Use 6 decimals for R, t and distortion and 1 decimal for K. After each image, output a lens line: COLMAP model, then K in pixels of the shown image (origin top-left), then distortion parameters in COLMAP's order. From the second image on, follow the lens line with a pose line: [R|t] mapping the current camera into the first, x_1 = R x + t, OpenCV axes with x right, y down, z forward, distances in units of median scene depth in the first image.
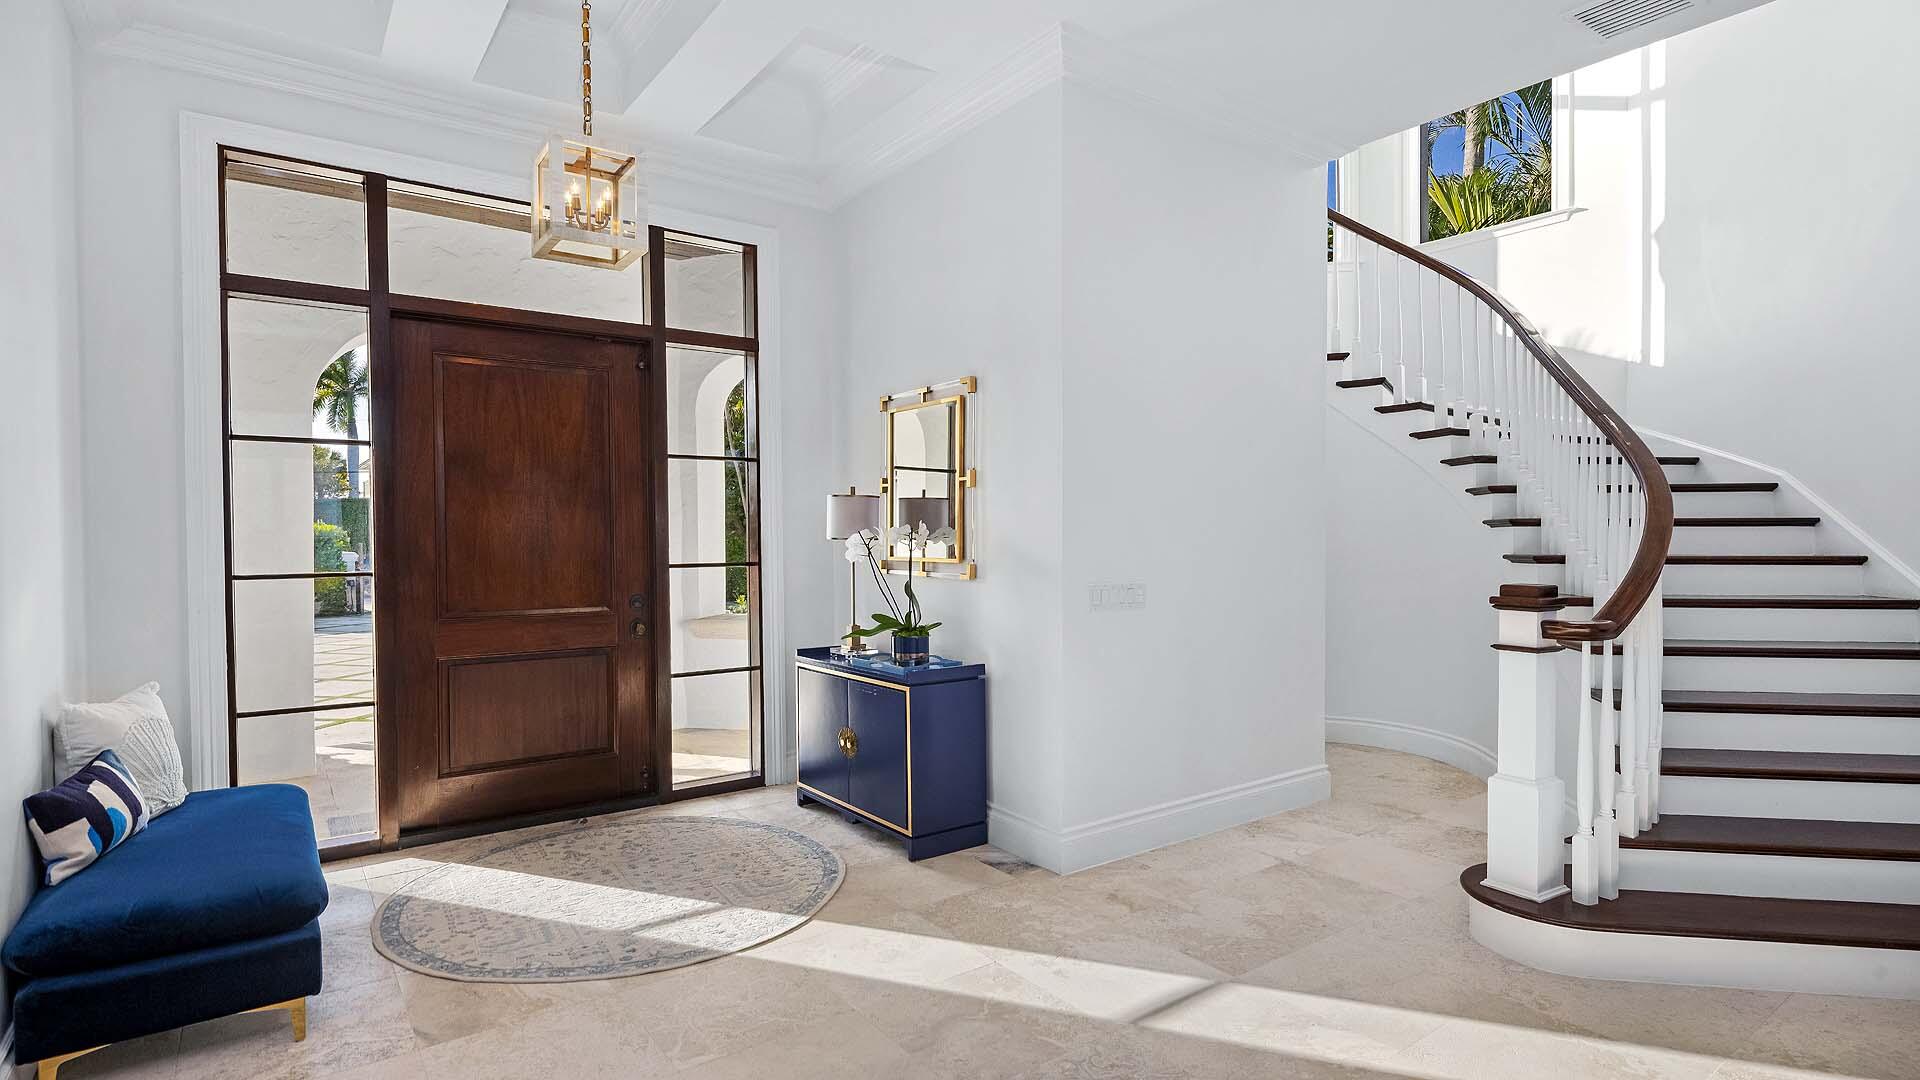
lens RADIAL K [[947.8, 0, 957.1], [0, 947.8, 540.4], [0, 0, 1]] dist [-0.006124, -0.000760]
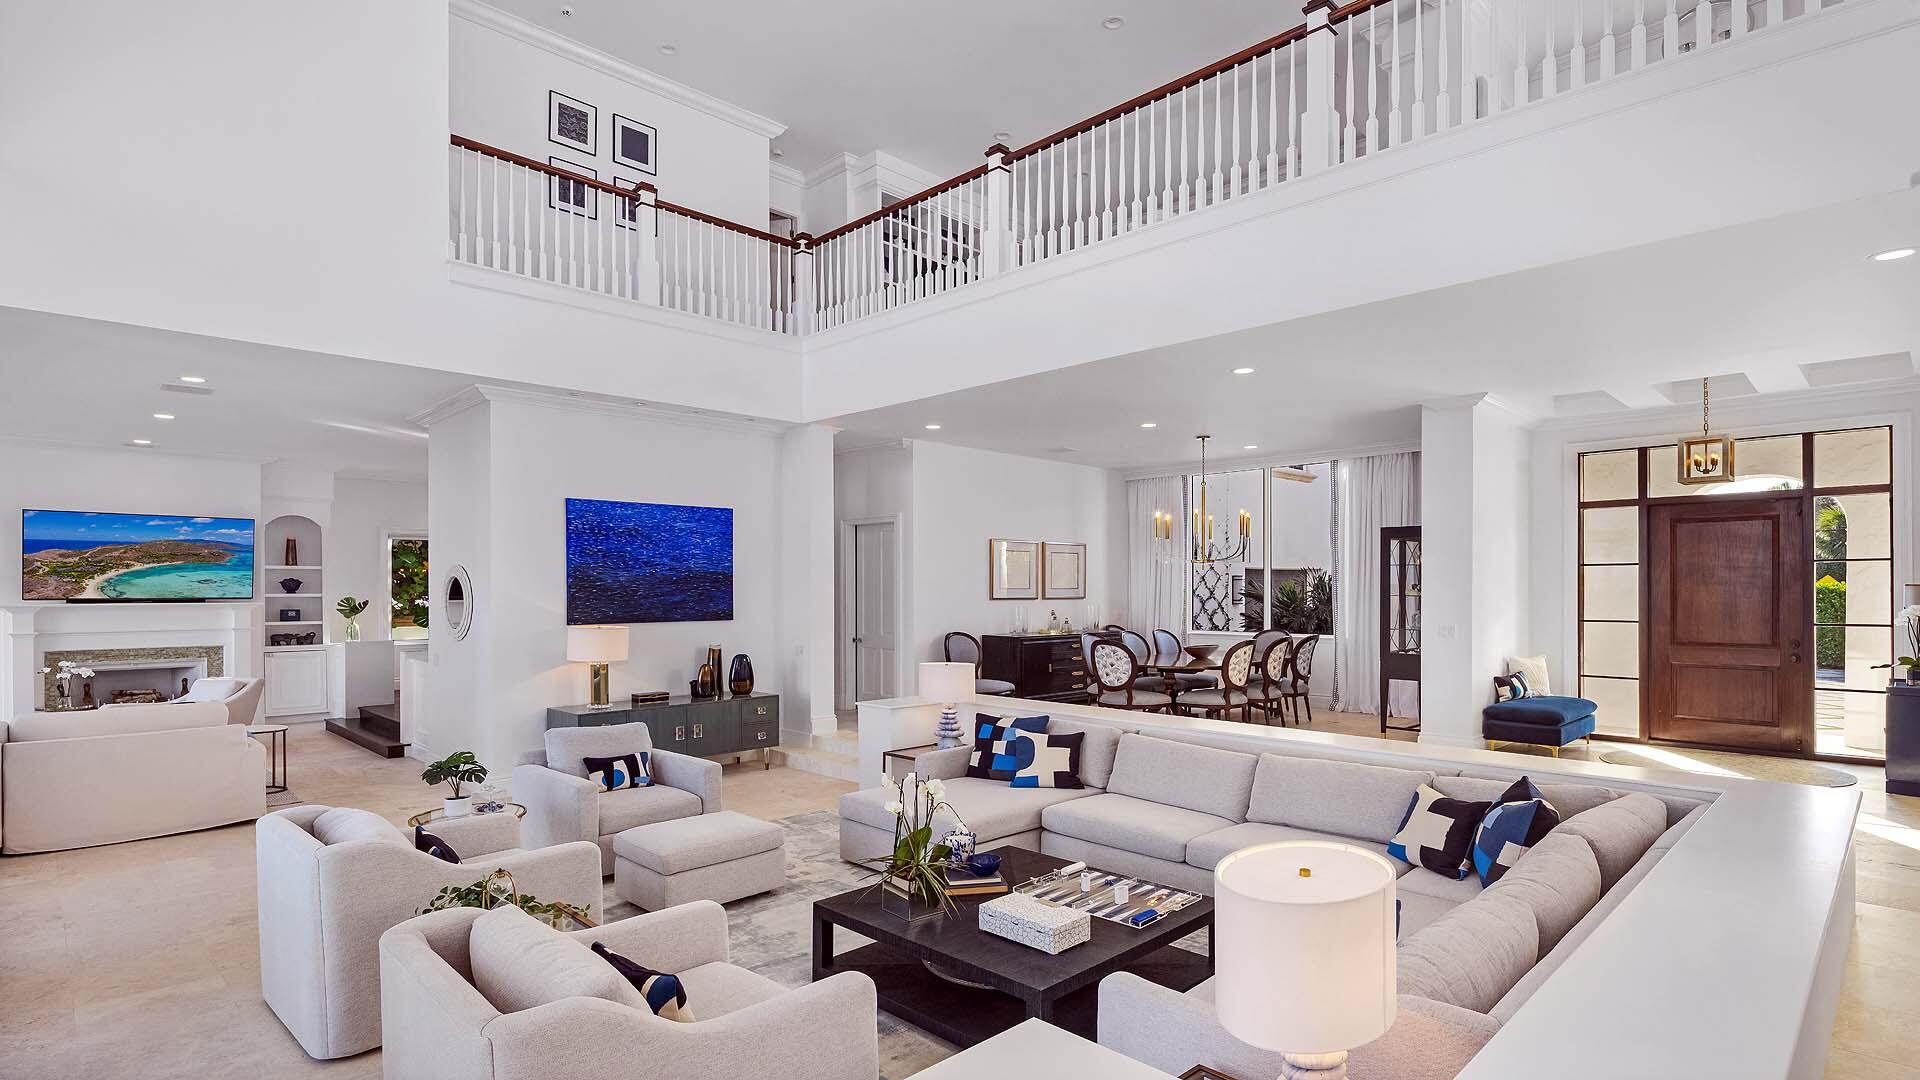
lens RADIAL K [[947.8, 0, 956.8], [0, 947.8, 548.2], [0, 0, 1]] dist [-0.006124, -0.000760]
pose [[0.144430, -0.034629, -0.988909, 2.100247], [-0.020649, 0.999064, -0.038001, -0.038112], [0.989300, 0.025909, 0.143580, -1.432081]]
